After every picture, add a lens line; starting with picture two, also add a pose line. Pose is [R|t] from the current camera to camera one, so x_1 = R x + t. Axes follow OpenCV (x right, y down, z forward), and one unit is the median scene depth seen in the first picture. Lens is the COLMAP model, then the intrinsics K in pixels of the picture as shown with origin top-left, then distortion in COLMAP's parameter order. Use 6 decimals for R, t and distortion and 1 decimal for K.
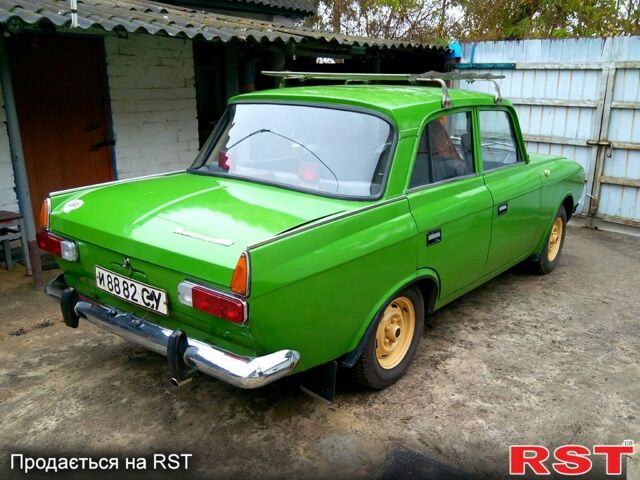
lens RADIAL K [[548.7, 0, 339.0], [0, 548.7, 240.3], [0, 0, 1]] dist [0.084789, -0.138721]
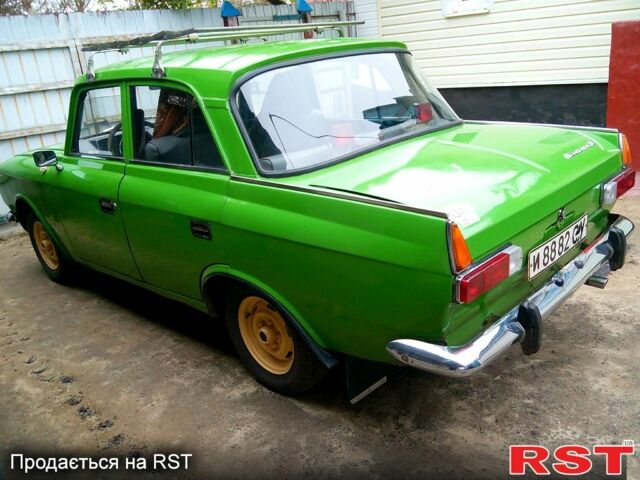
lens RADIAL K [[548.7, 0, 339.0], [0, 548.7, 240.3], [0, 0, 1]] dist [0.084789, -0.138721]
pose [[0.100596, -0.356993, 0.928675, -0.493228], [0.358087, 0.883849, 0.300973, -0.129305], [-0.928253, 0.302269, 0.216746, 0.443418]]
